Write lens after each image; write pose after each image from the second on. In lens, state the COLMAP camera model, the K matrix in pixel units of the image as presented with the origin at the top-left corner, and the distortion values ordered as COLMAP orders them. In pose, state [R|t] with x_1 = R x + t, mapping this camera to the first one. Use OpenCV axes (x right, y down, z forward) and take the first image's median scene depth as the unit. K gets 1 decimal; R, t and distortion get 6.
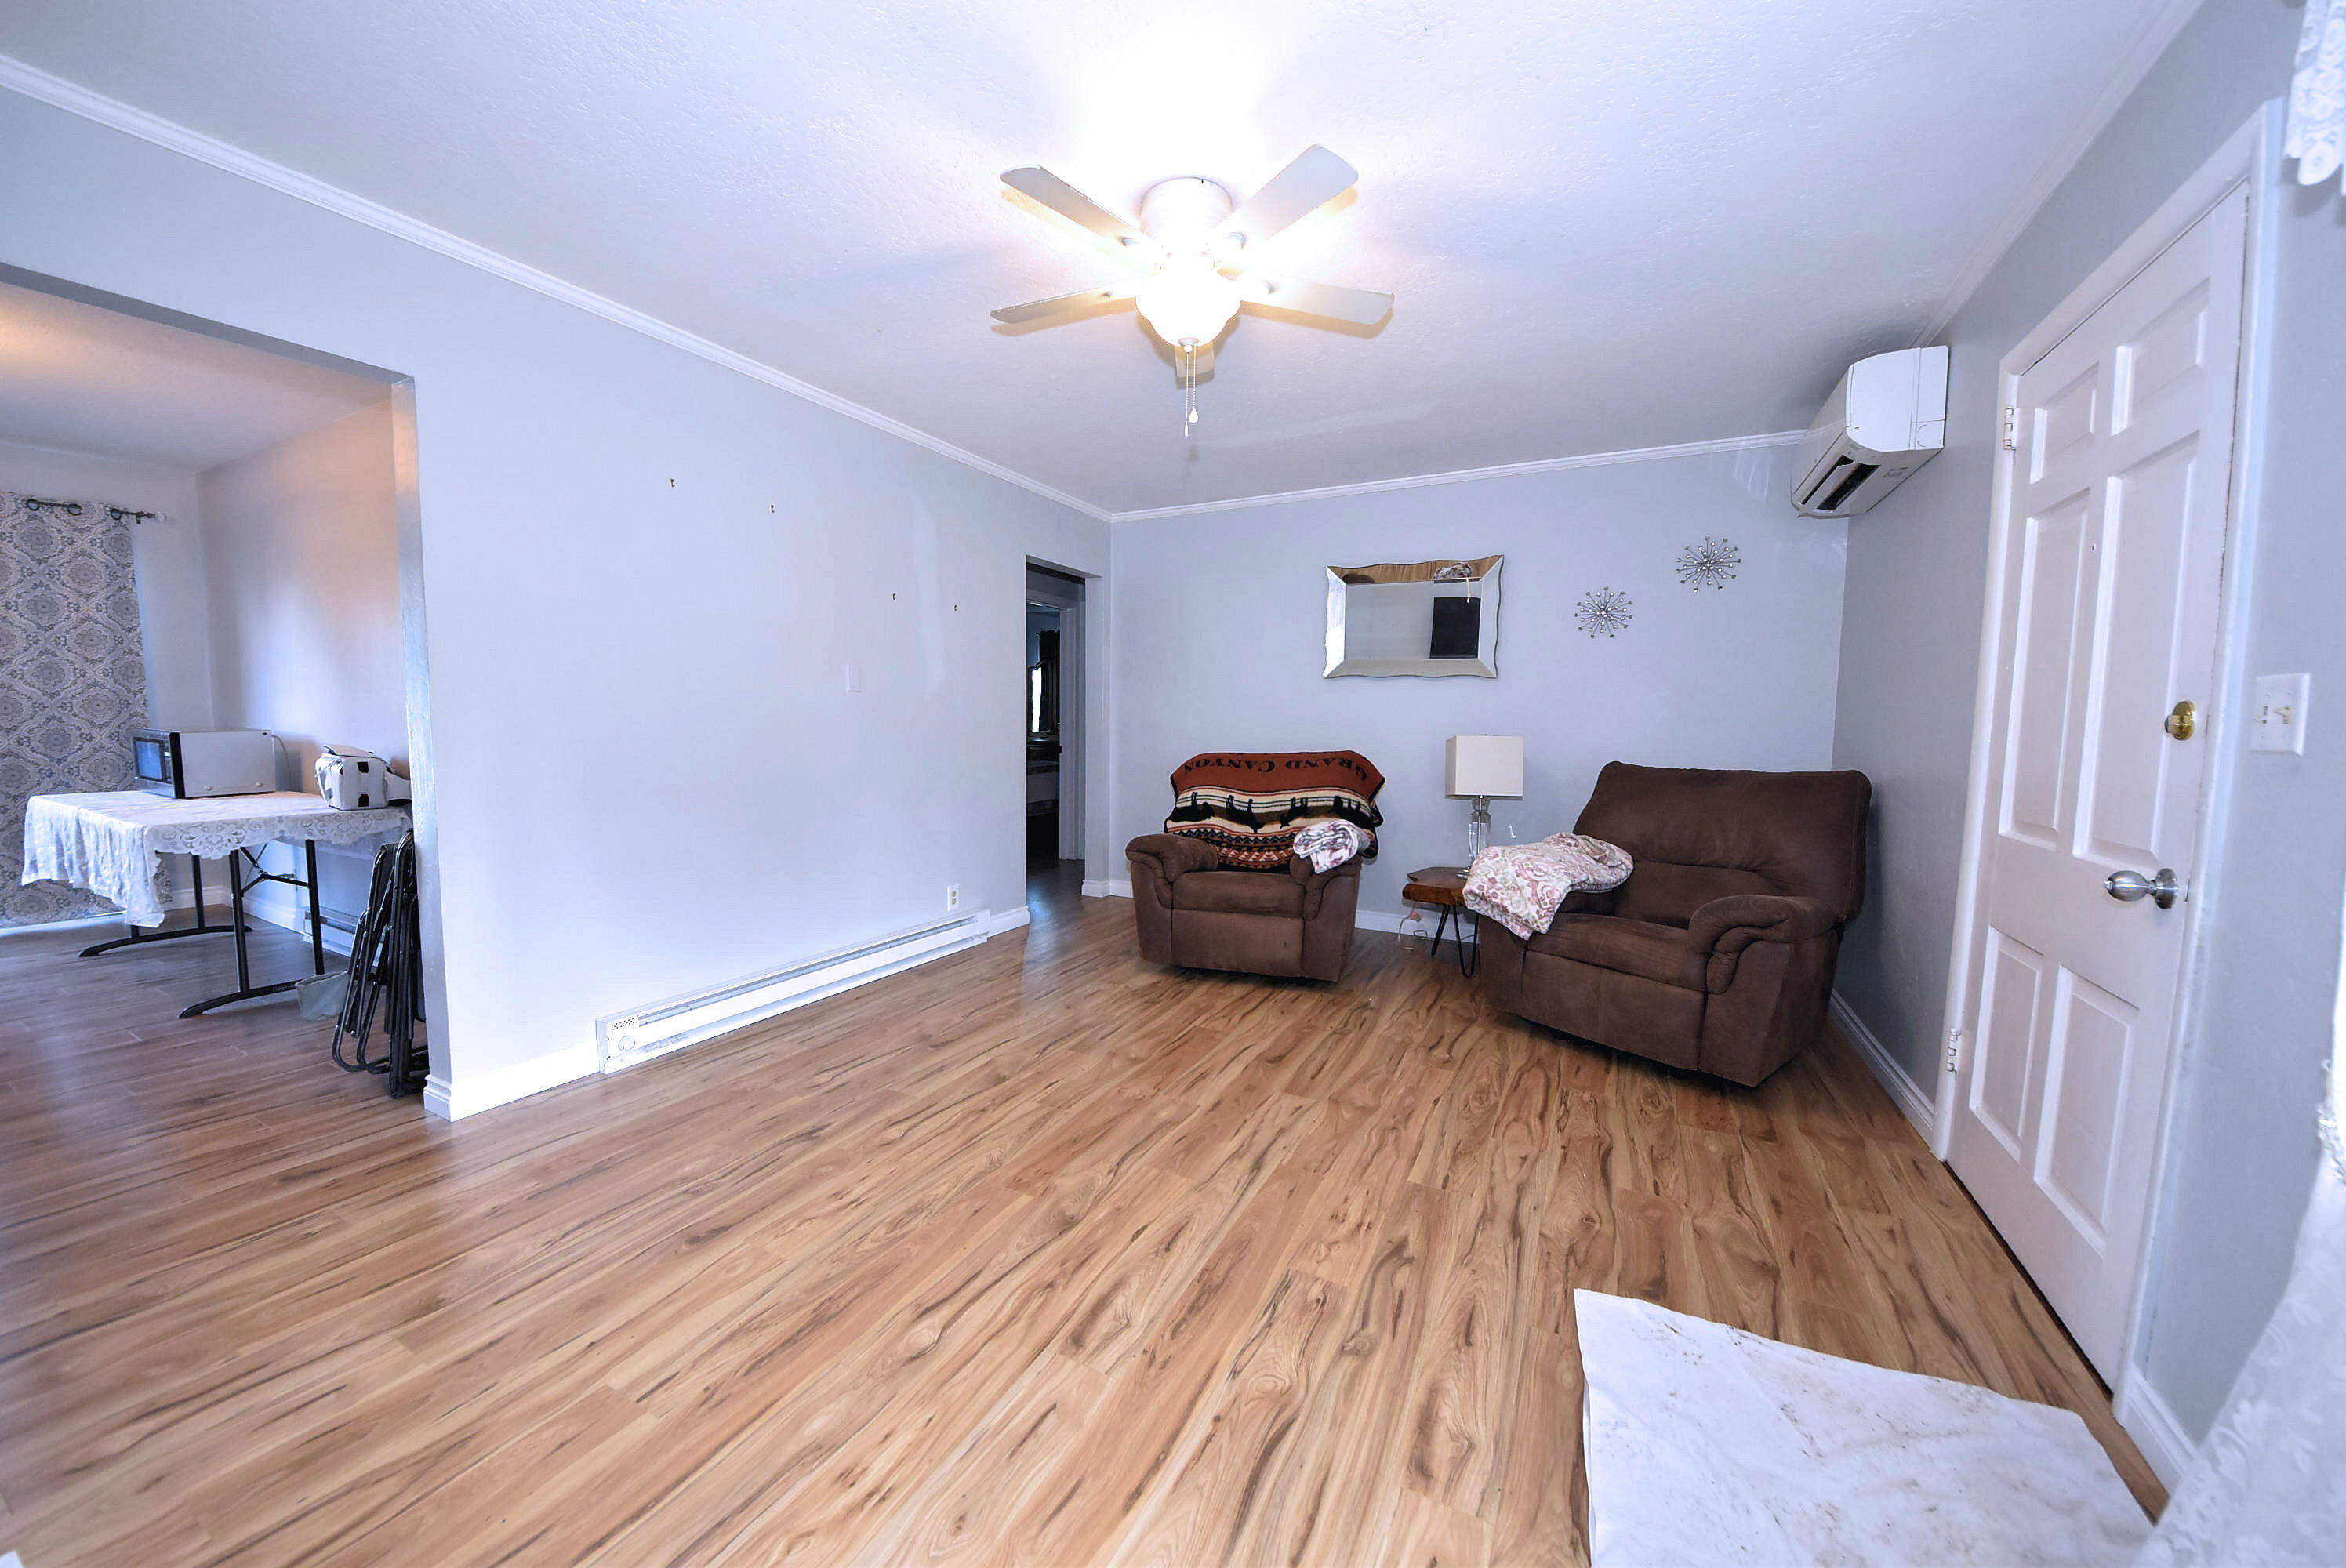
lens RADIAL K [[840.4, 0, 1173.0], [0, 840.4, 784.0], [0, 0, 1]] dist [0.054168, -0.033628]
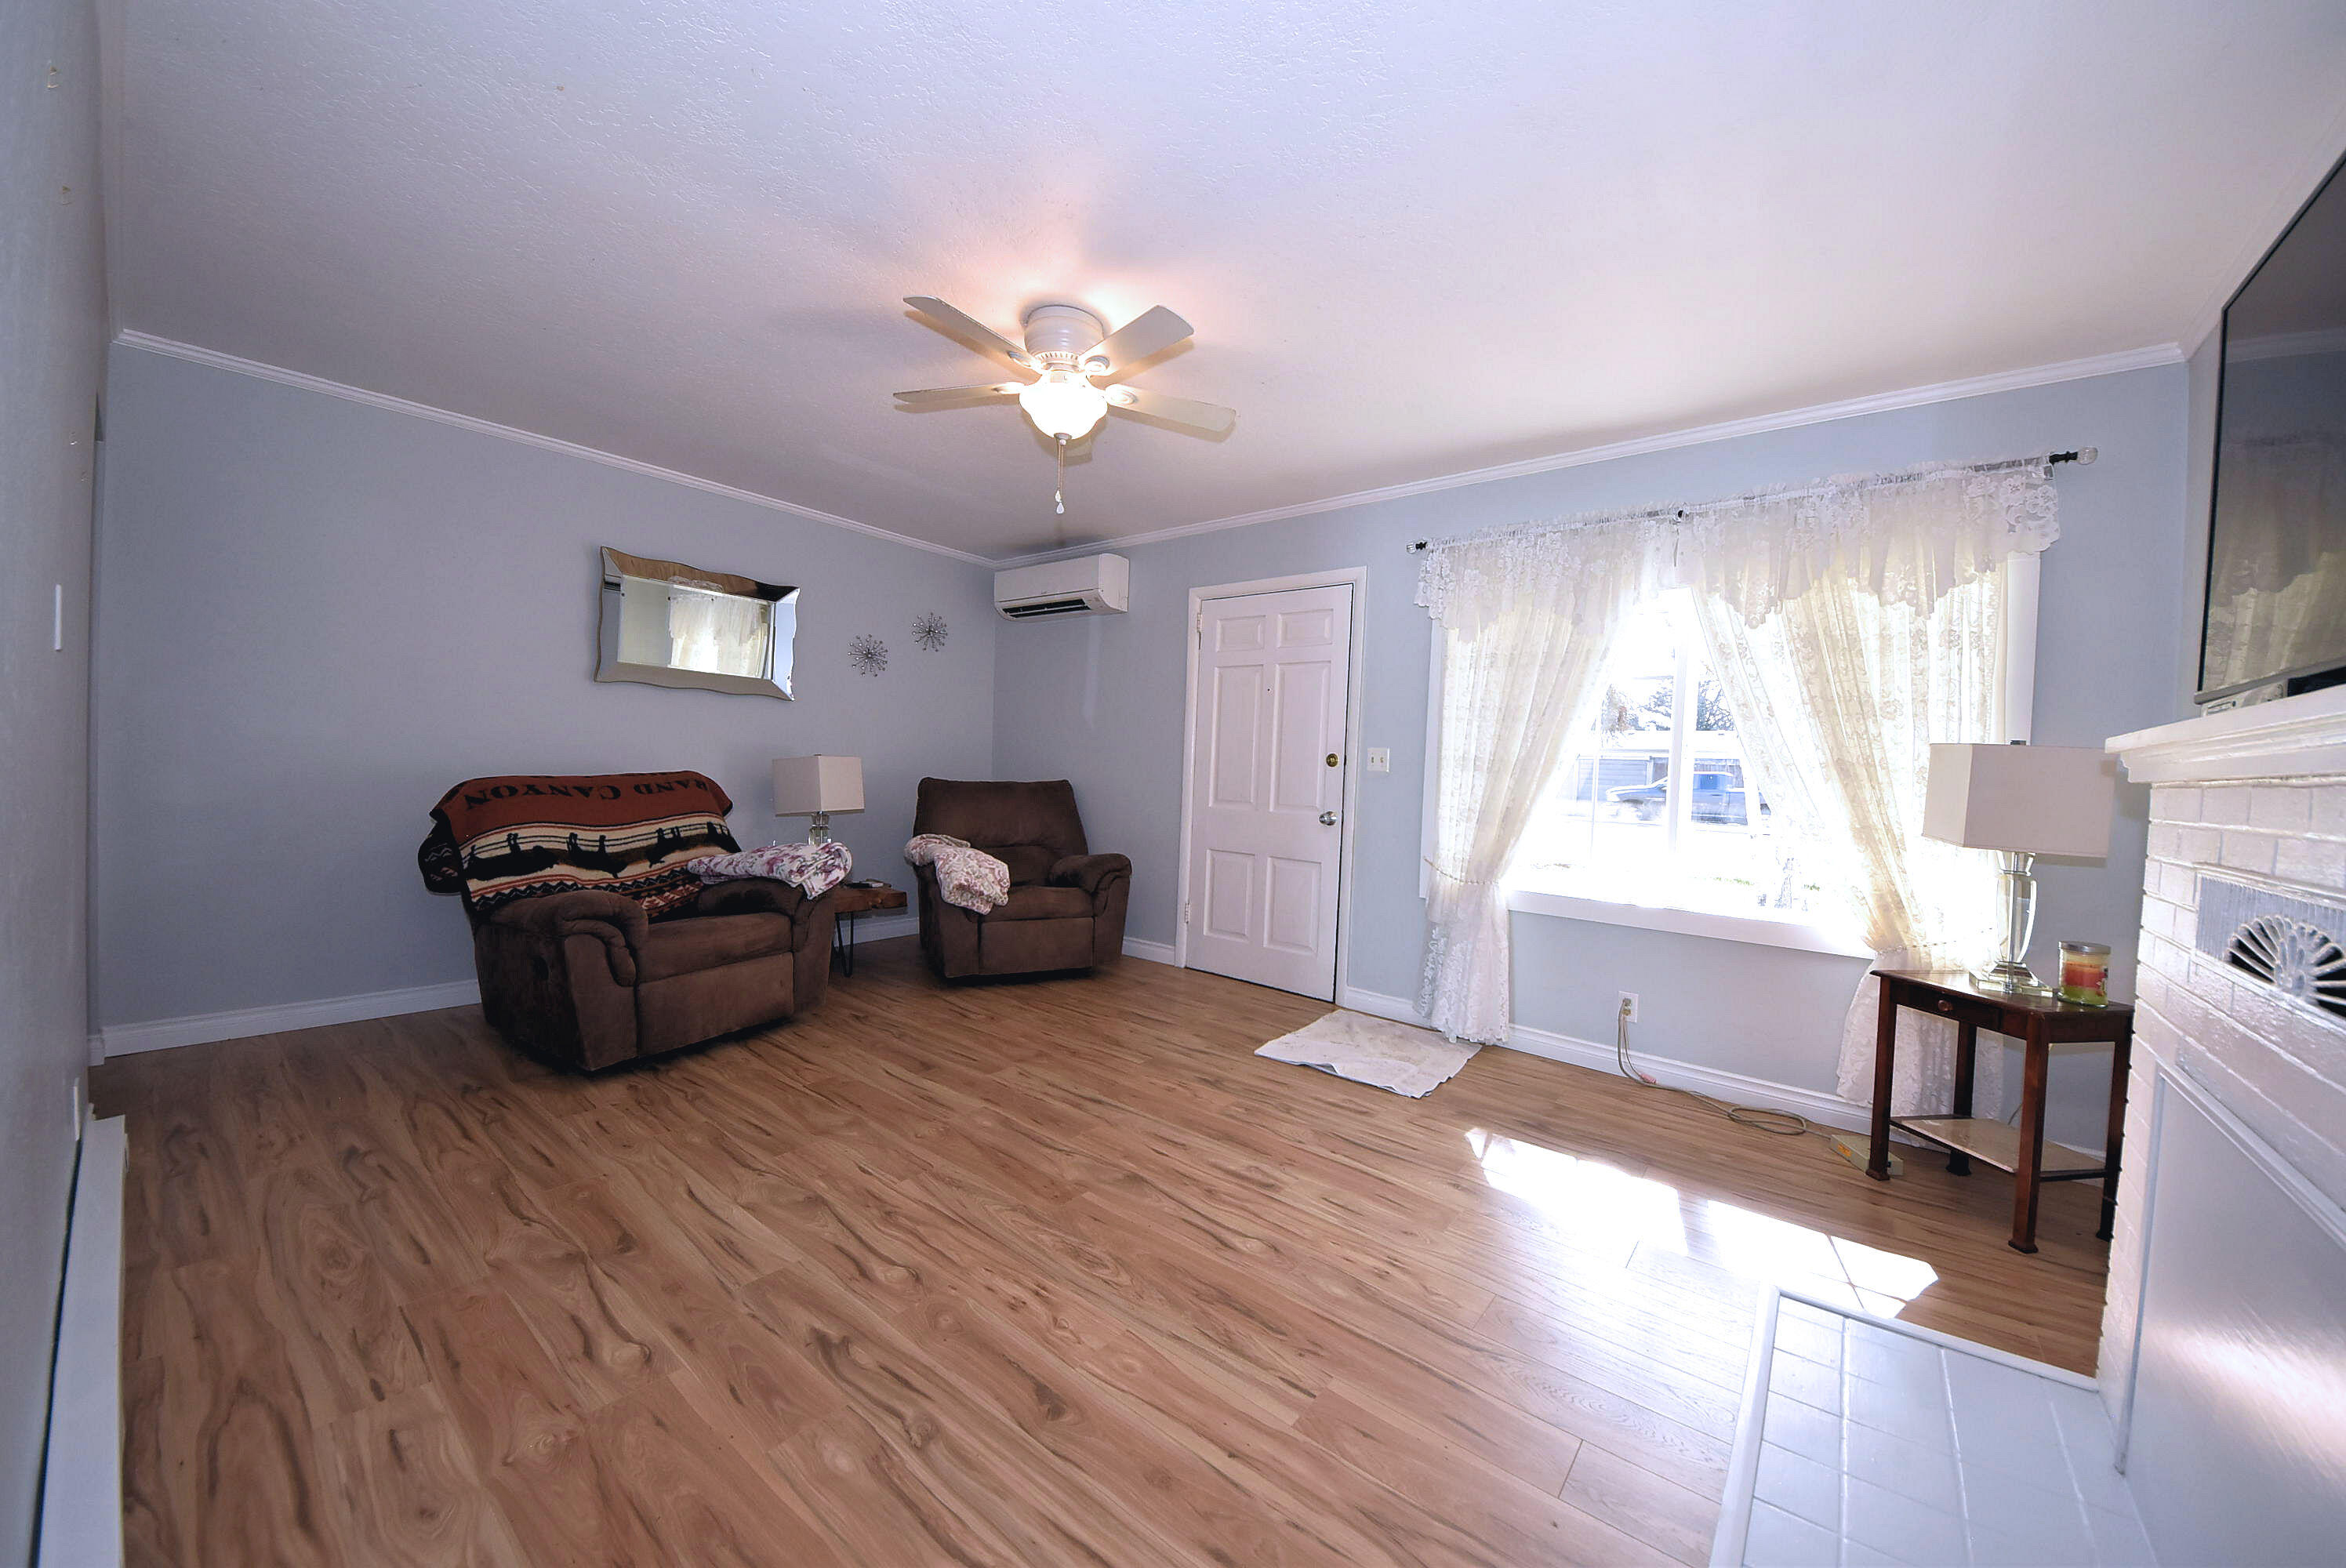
lens RADIAL K [[852.8, 0, 1183.6], [0, 852.8, 783.8], [0, 0, 1]] dist [0.023438, -0.010585]
pose [[0.174564, -0.027355, 0.984266, -0.968558], [0.043319, 0.998860, 0.020077, -0.036292], [-0.983692, 0.039133, 0.175550, 0.544369]]
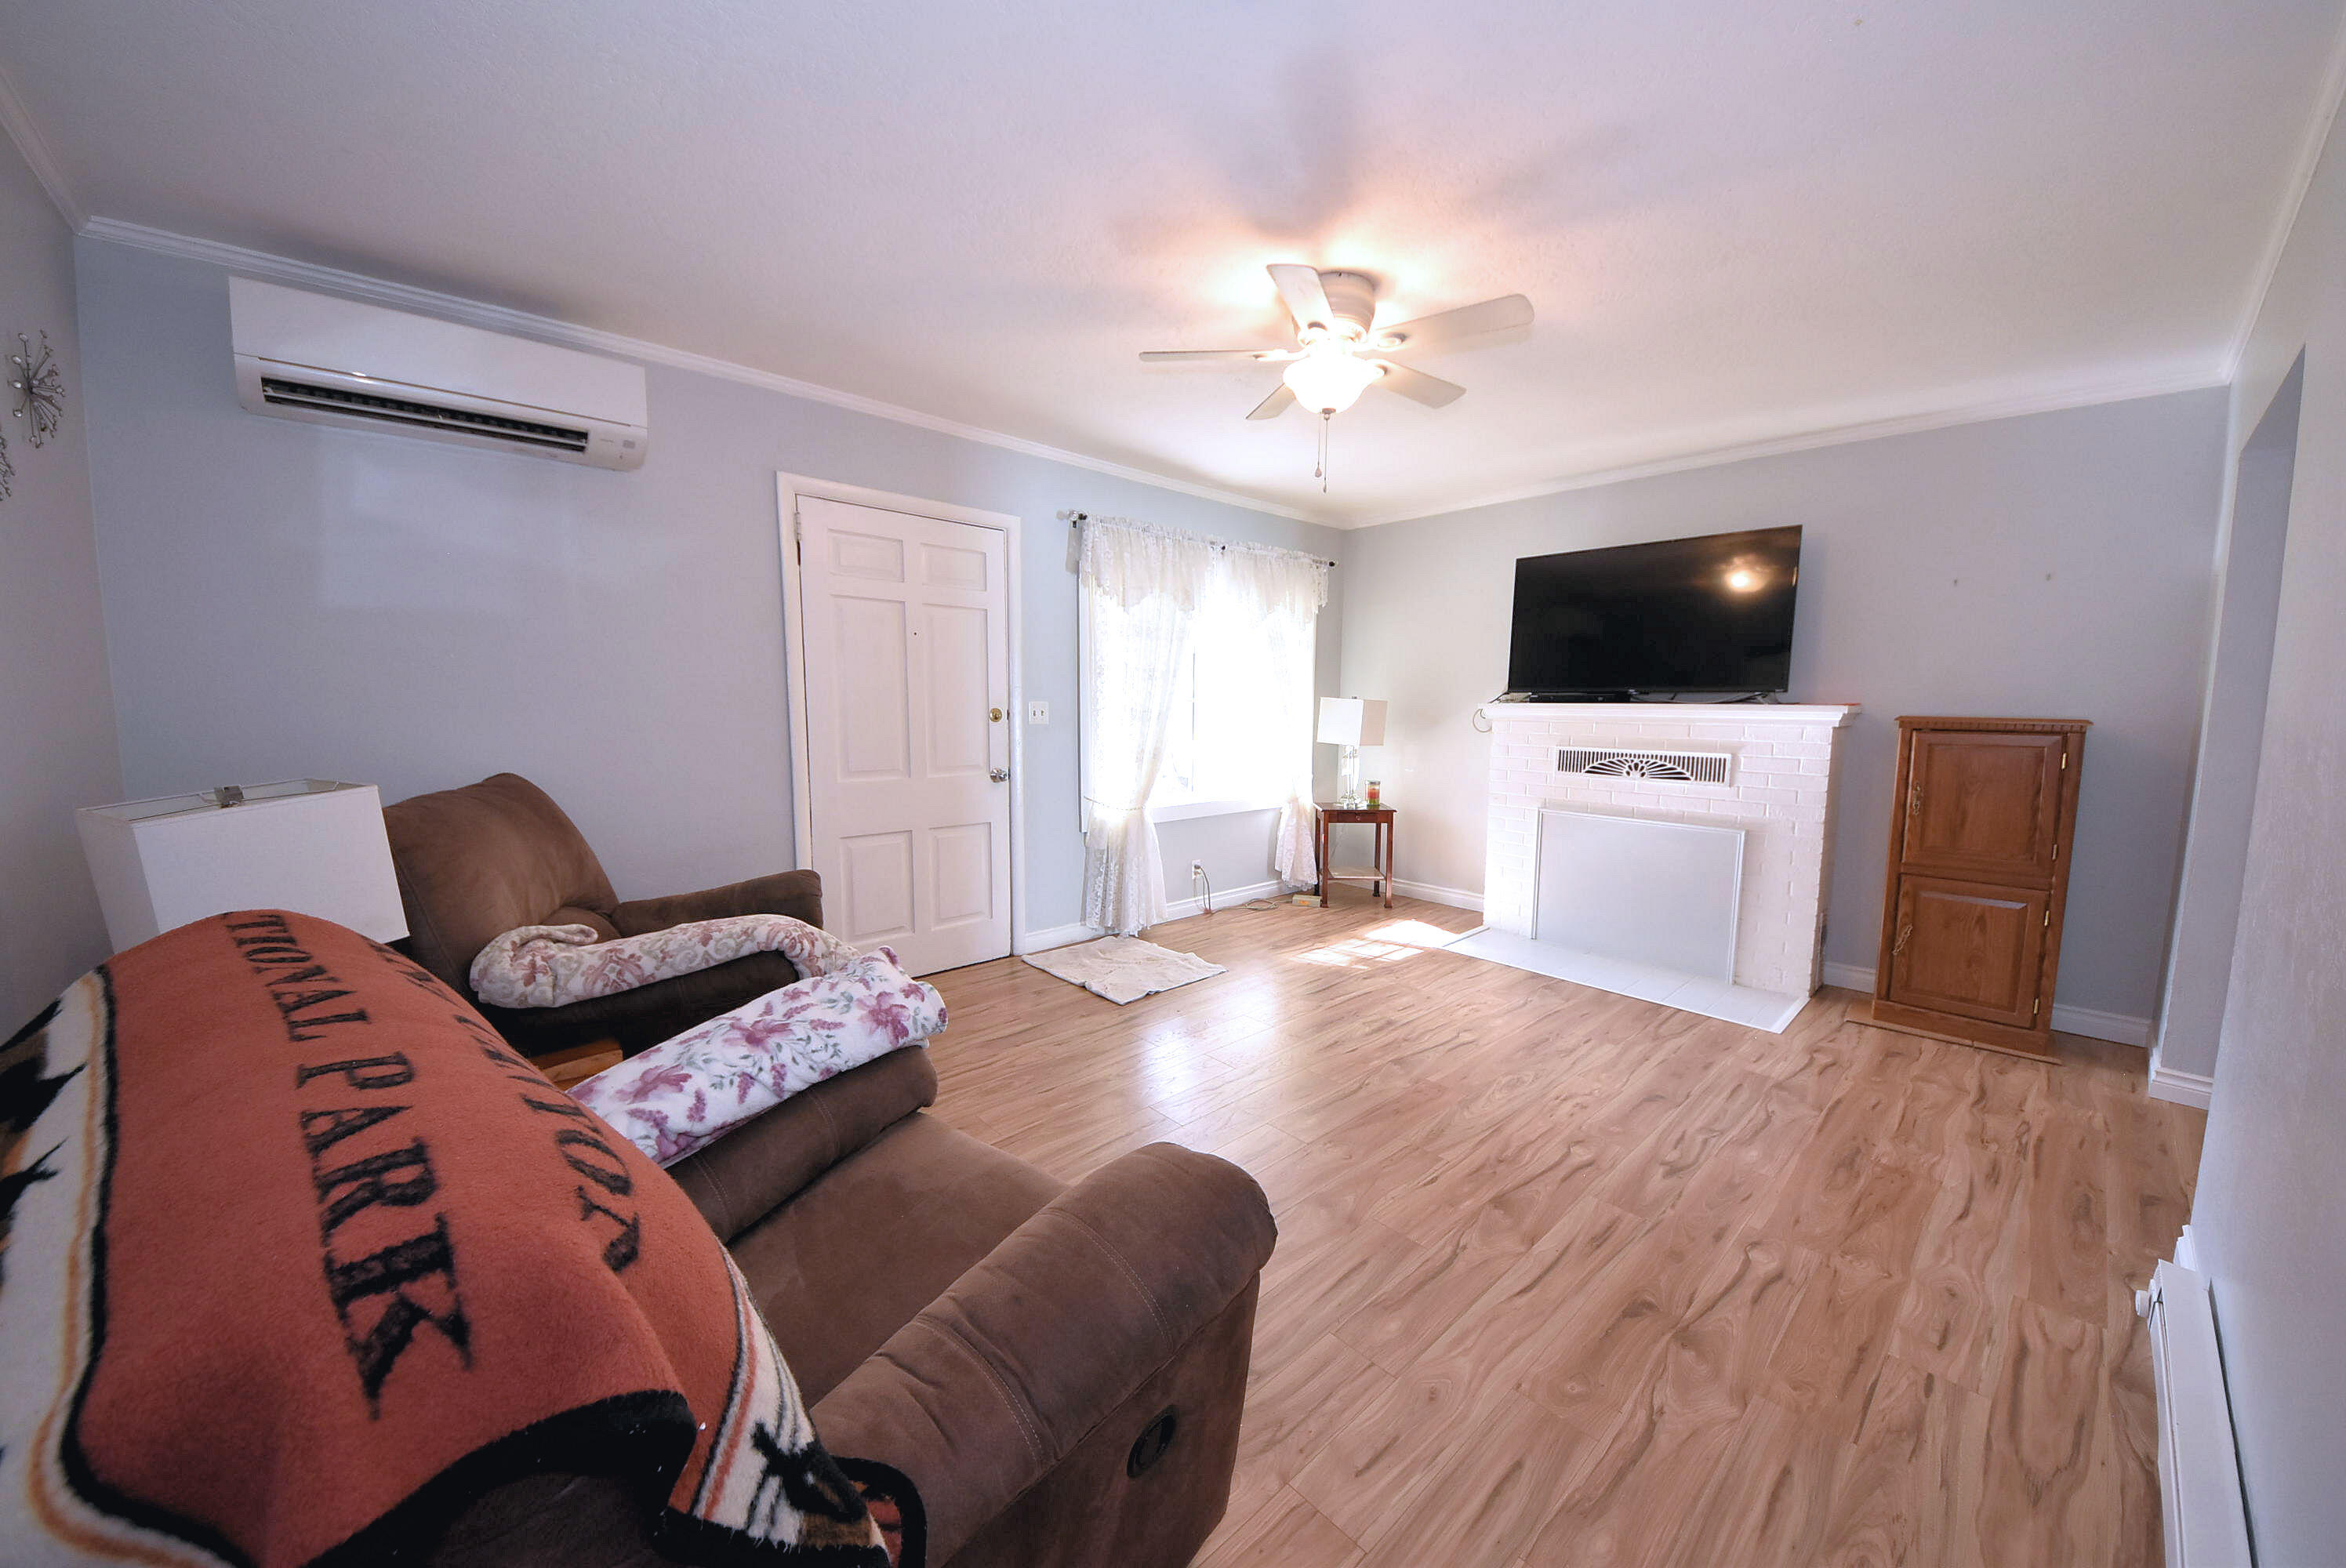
lens RADIAL K [[814.7, 0, 1201.0], [0, 814.7, 787.5], [0, 0, 1]] dist [0.021216, -0.008820]
pose [[-0.949434, -0.059324, 0.308310, -0.161853], [0.000510, 0.981694, 0.190464, -0.189109], [-0.313965, 0.180990, -0.932024, 1.840193]]
